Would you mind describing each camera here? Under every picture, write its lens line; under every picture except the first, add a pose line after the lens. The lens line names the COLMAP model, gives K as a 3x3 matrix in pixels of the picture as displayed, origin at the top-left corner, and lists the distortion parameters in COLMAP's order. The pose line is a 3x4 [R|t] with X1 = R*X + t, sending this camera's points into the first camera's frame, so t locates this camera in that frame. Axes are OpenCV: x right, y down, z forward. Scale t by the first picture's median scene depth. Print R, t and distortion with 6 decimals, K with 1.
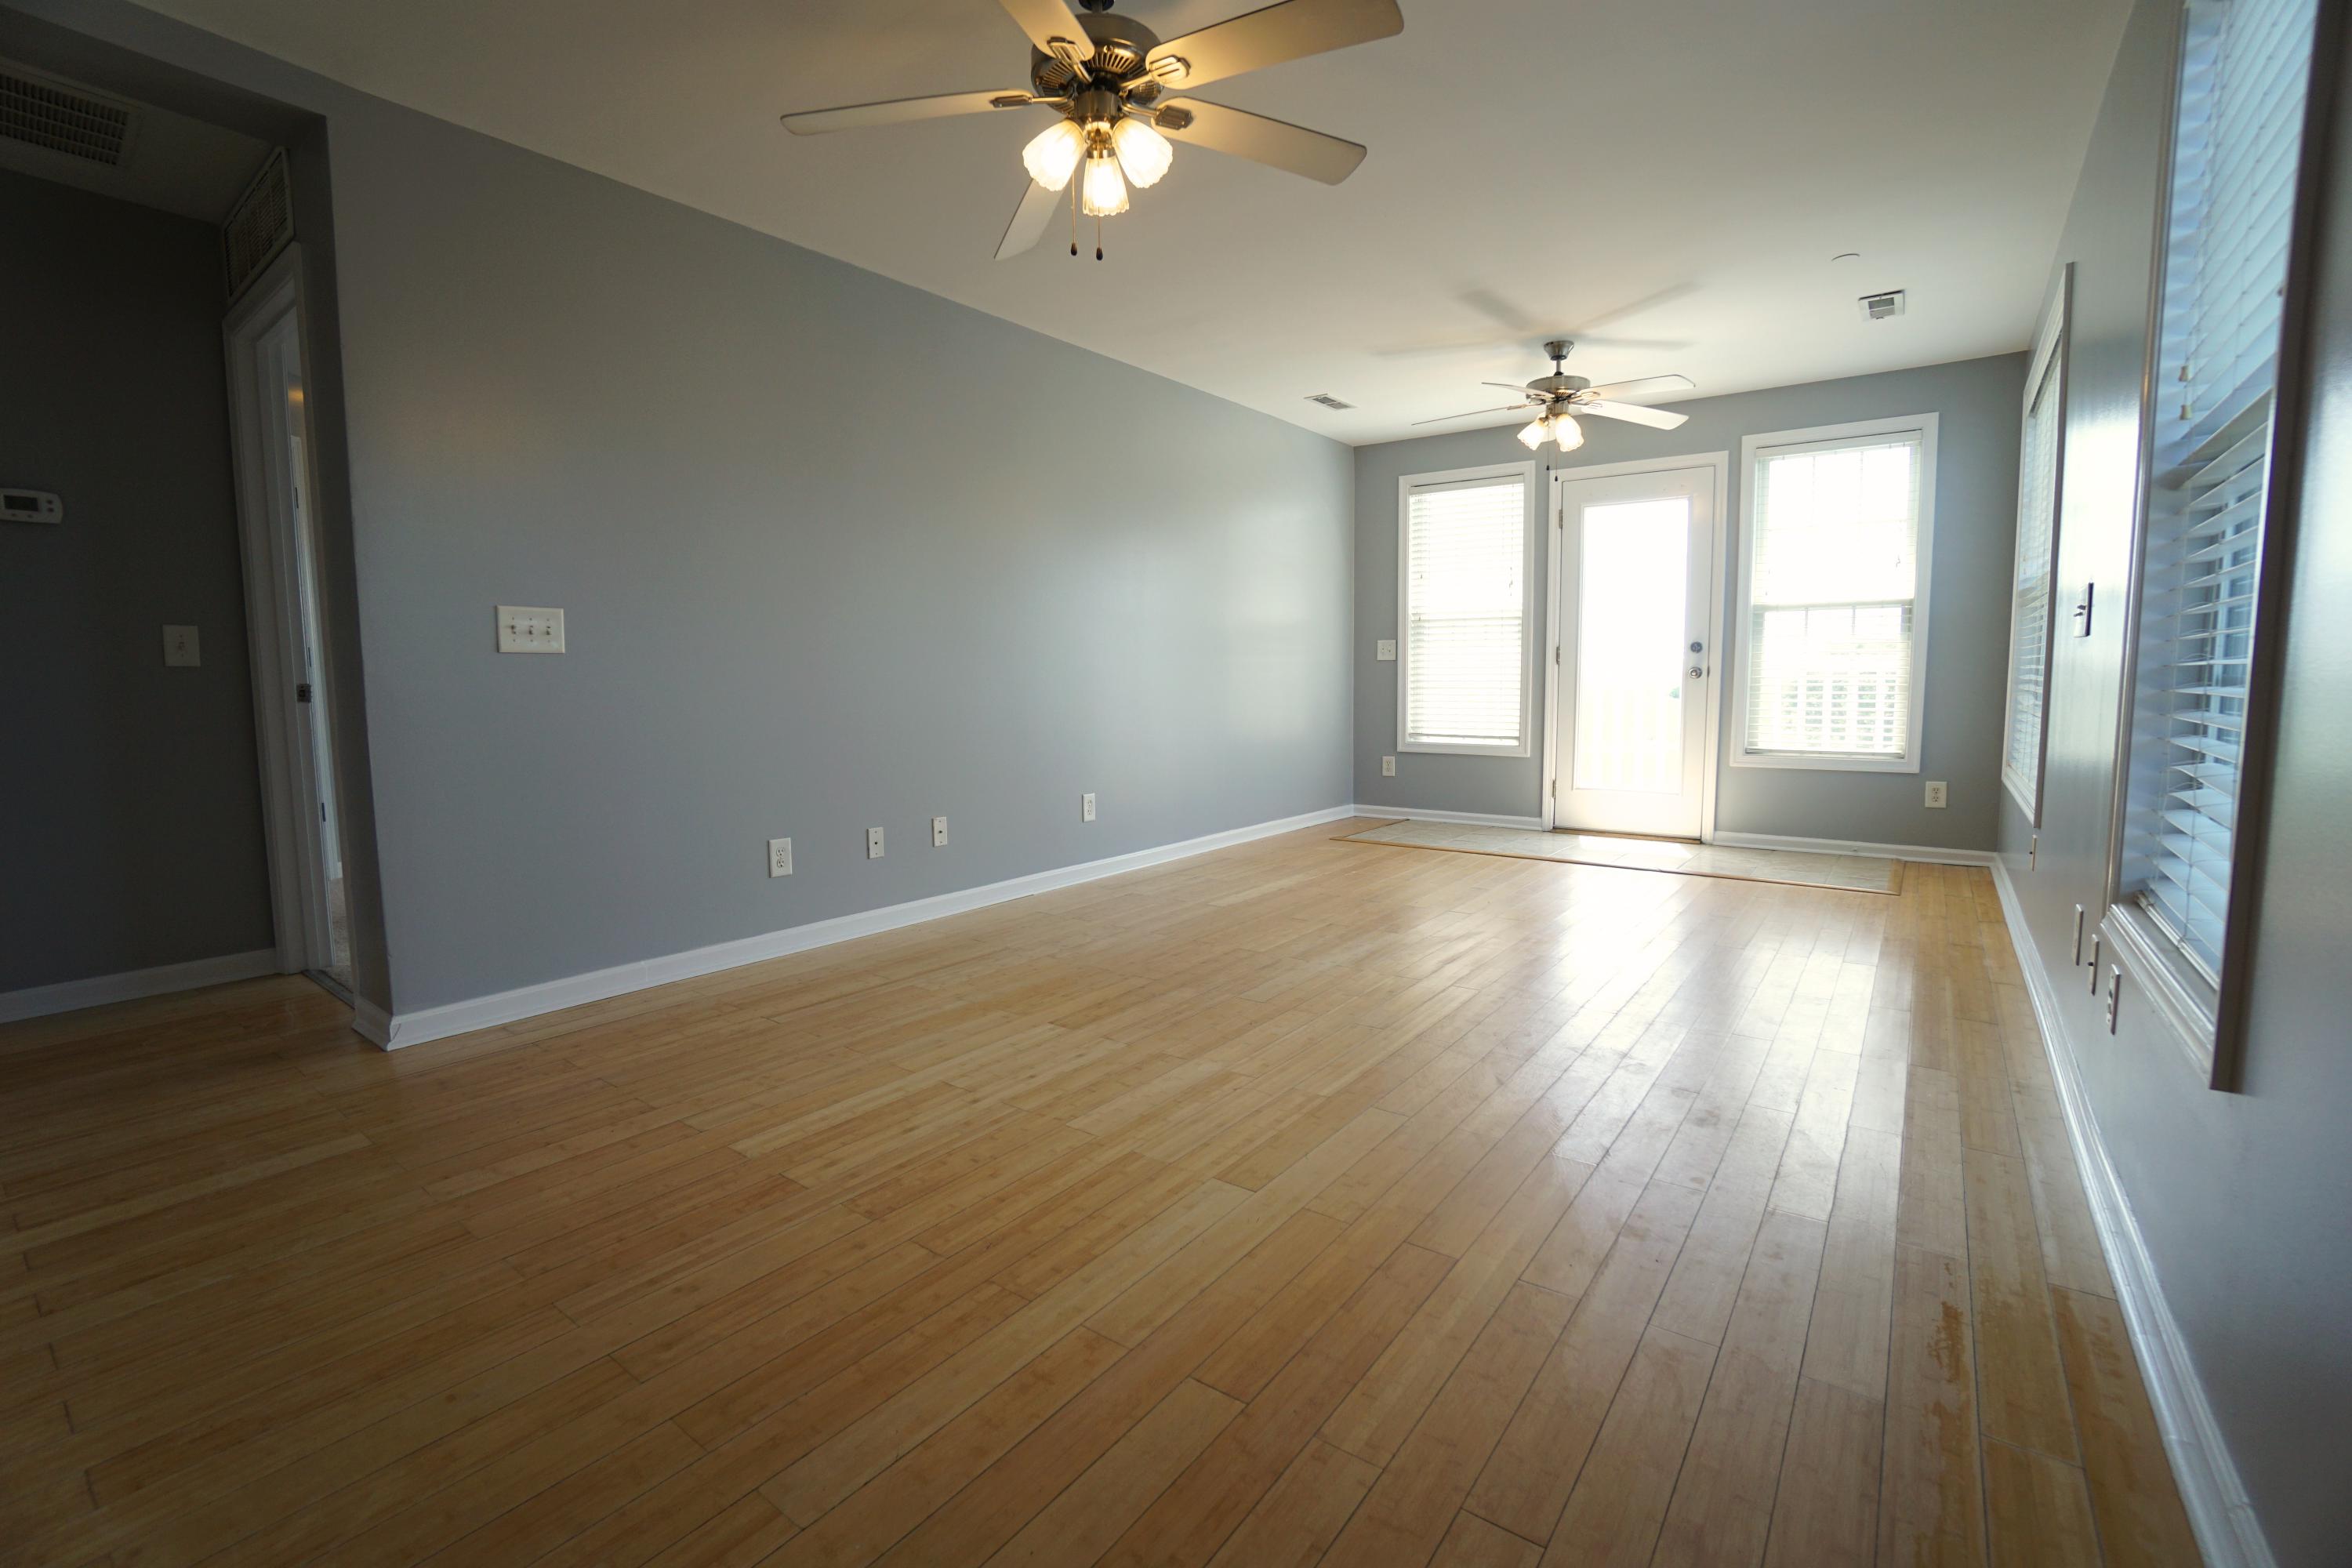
lens RADIAL K [[1033.6, 0, 1165.3], [0, 1033.6, 781.6], [0, 0, 1]] dist [-0.060882, 0.019266]
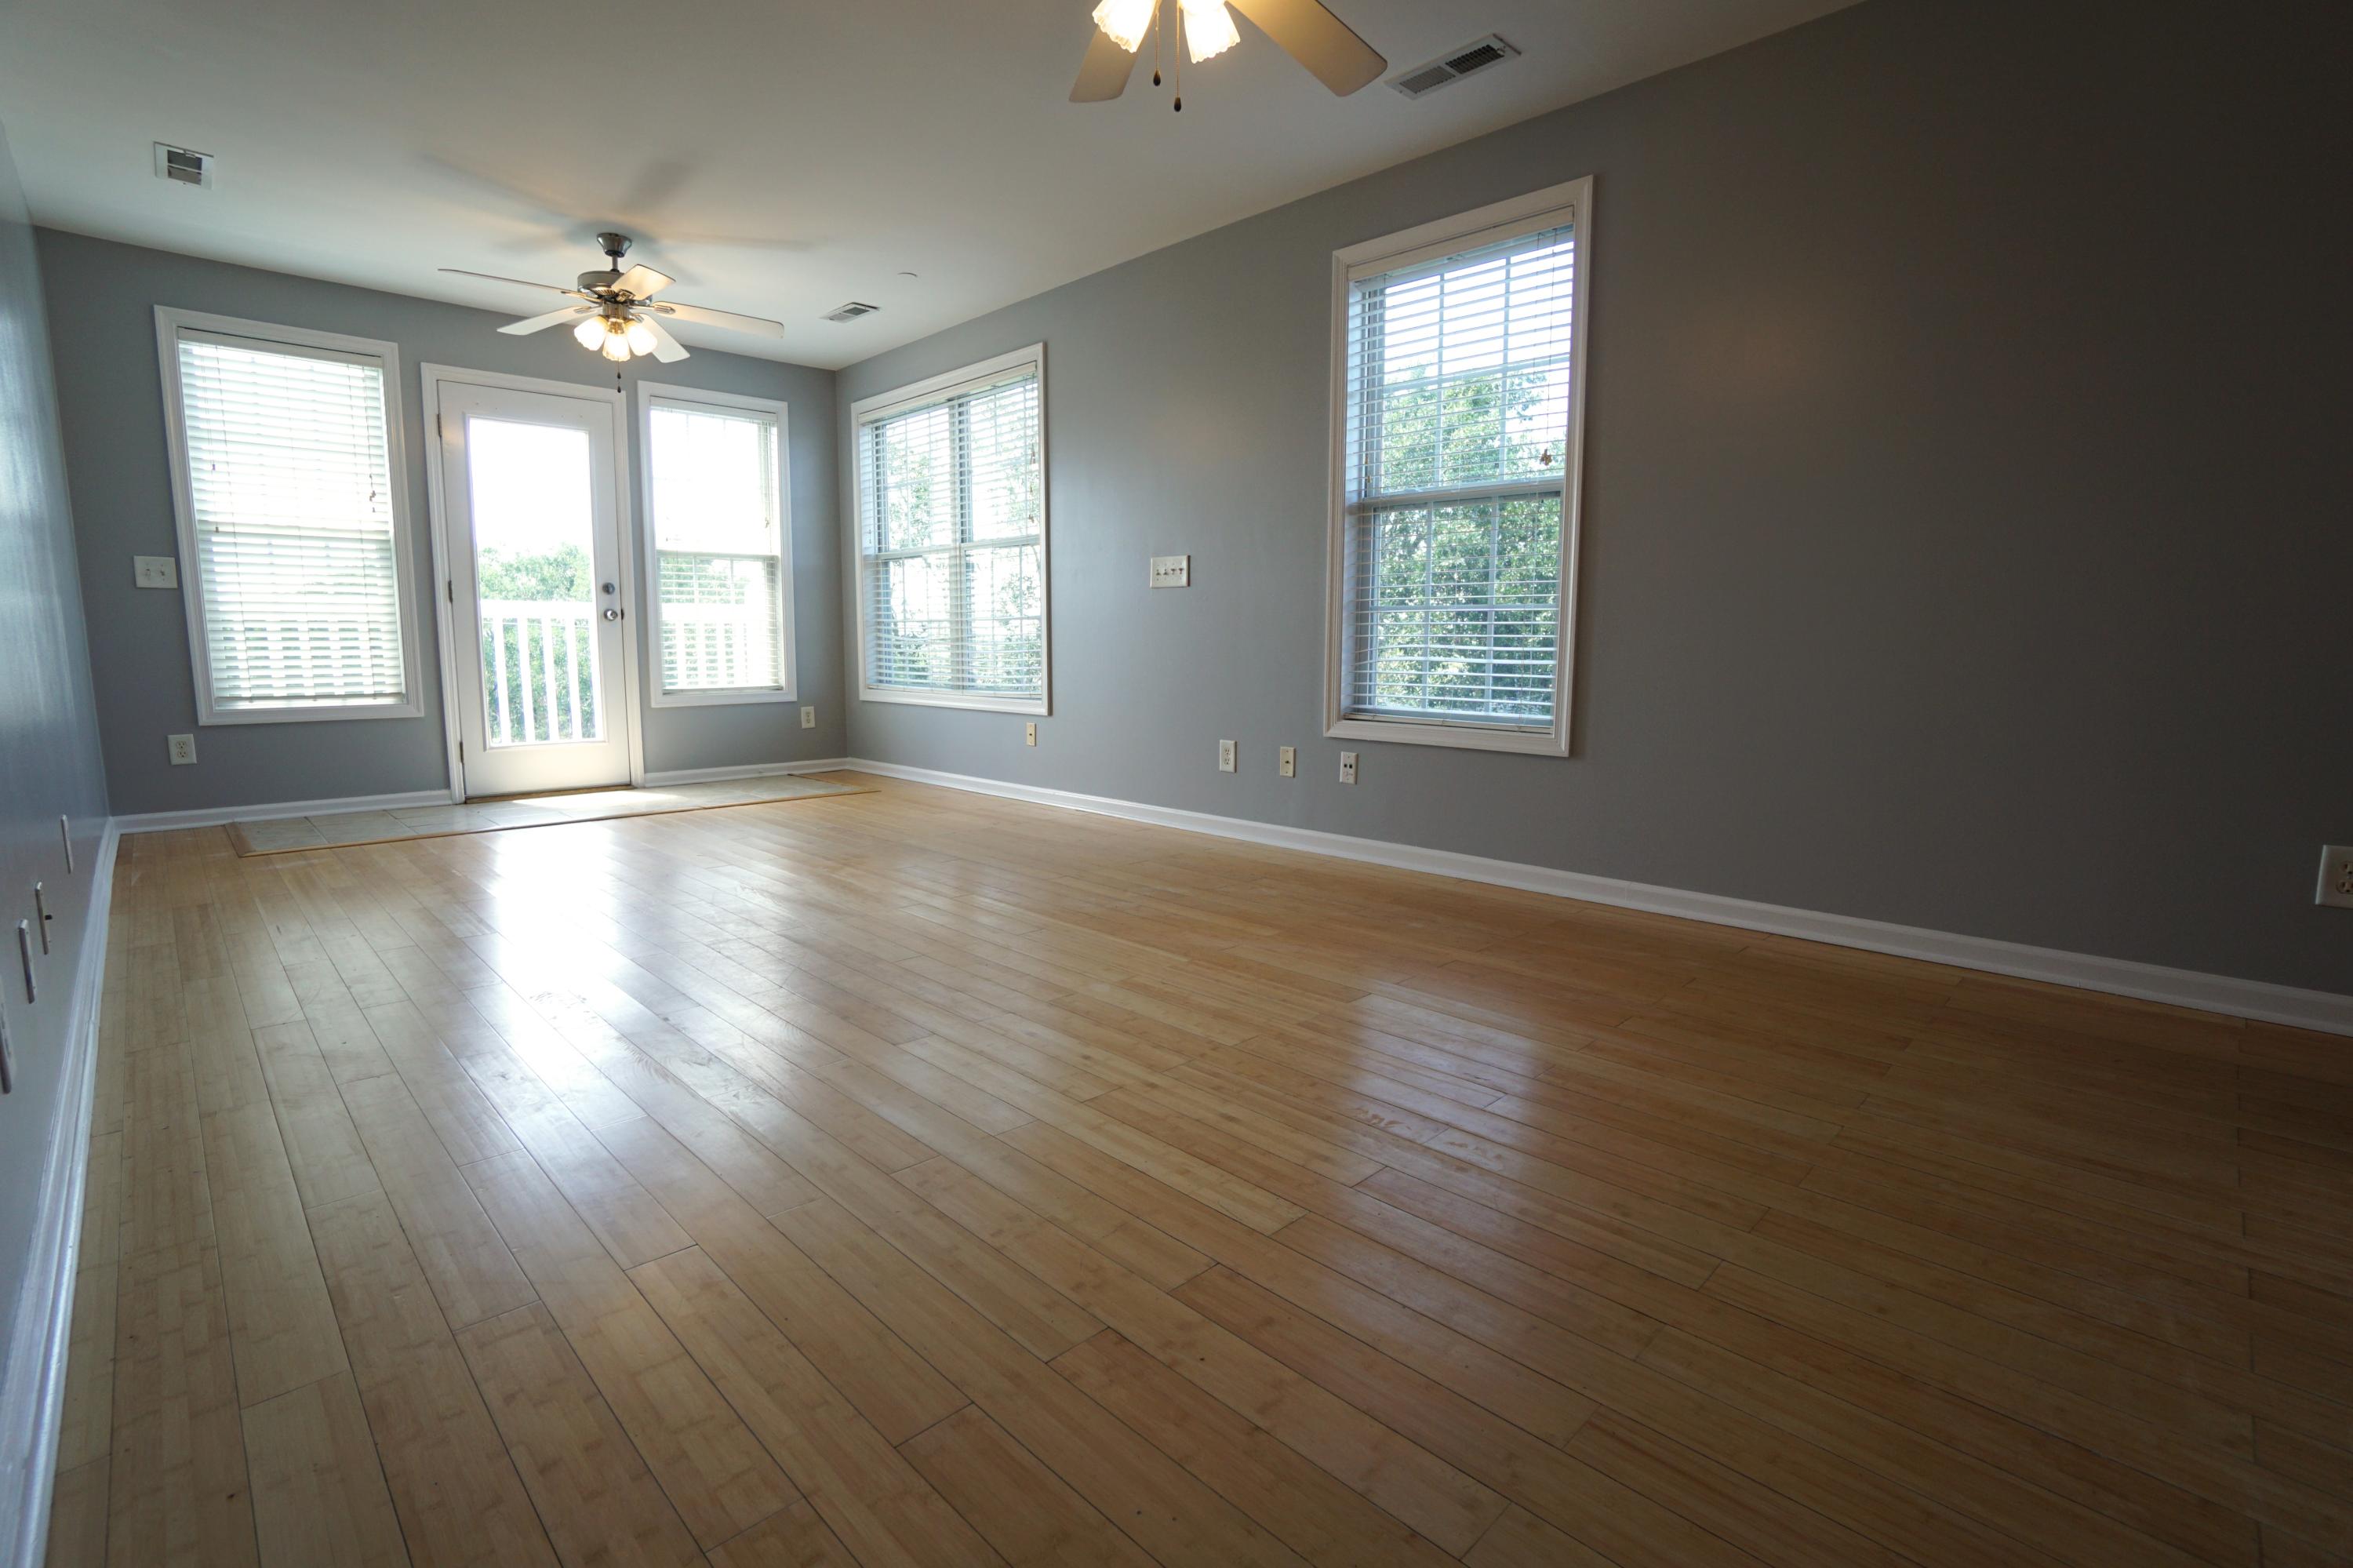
lens RADIAL K [[1034.1, 0, 1165.8], [0, 1034.1, 781.6], [0, 0, 1]] dist [-0.060882, 0.019266]
pose [[0.167683, -0.125723, 0.977792, -0.456282], [0.094575, 0.989312, 0.110985, -0.007987], [-0.981294, 0.073865, 0.177781, 0.395966]]
